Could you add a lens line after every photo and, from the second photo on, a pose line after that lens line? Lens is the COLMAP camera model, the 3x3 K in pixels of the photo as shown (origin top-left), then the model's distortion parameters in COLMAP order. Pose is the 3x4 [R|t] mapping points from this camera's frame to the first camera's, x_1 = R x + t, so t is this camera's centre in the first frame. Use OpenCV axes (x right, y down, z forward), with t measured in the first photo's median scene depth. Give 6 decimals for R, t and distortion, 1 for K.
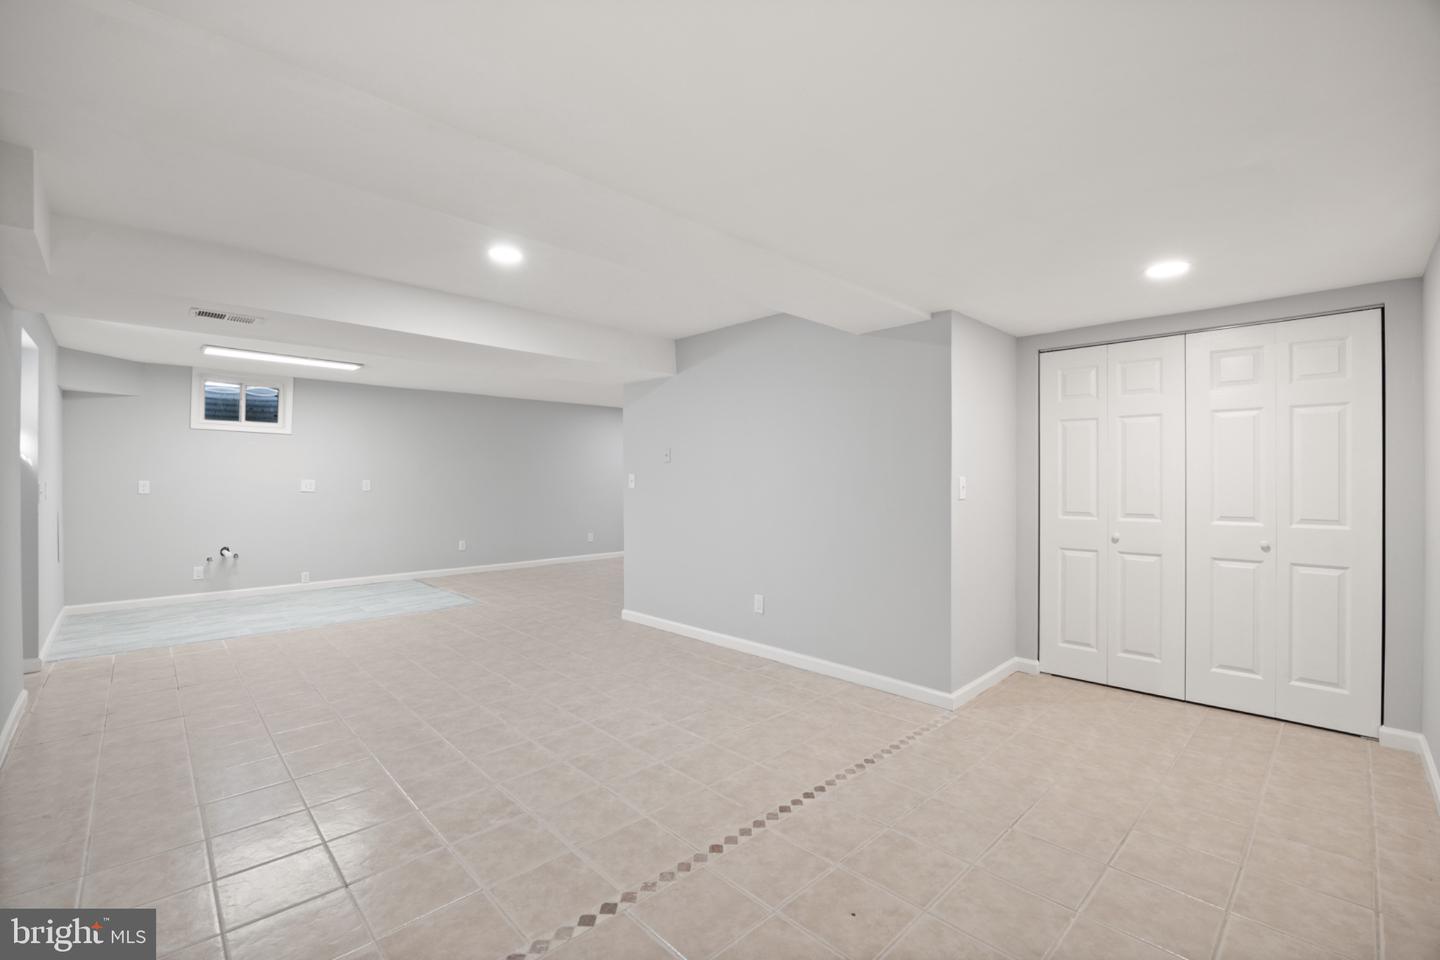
lens RADIAL K [[624.8, 0, 717.5], [0, 624.8, 478.7], [0, 0, 1]] dist [-0.000431, -0.000016]
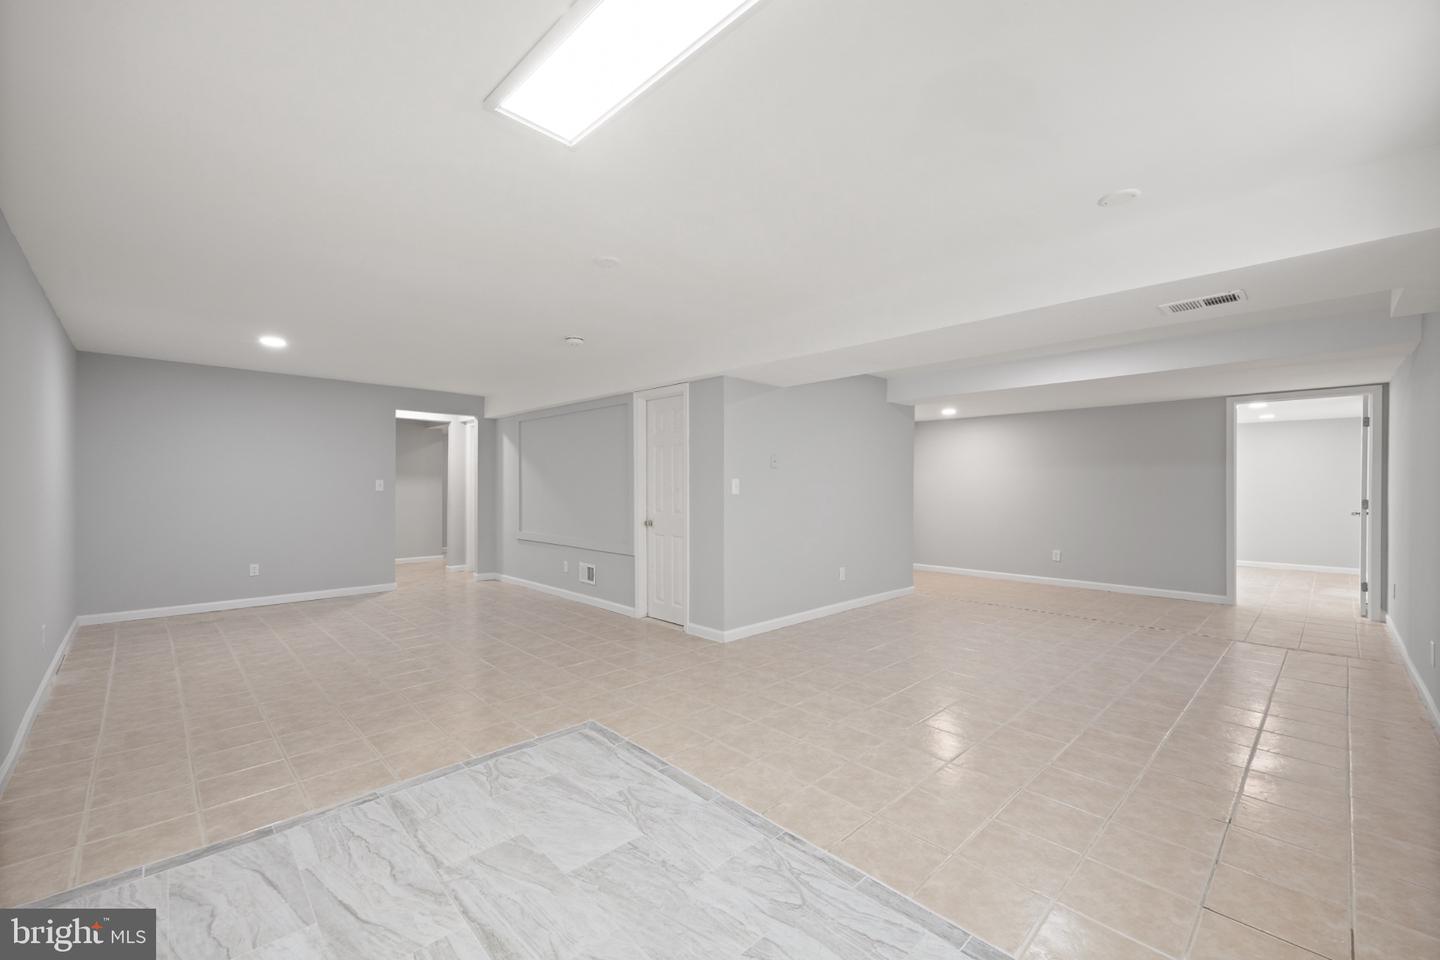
lens RADIAL K [[589.9, 0, 716.7], [0, 589.9, 481.7], [0, 0, 1]] dist [0.000544, 0.000014]
pose [[-0.005484, -0.002388, 0.999982, -1.586514], [-0.001325, 0.999996, 0.002381, -0.007751], [-0.999984, -0.001312, -0.005487, 1.644298]]
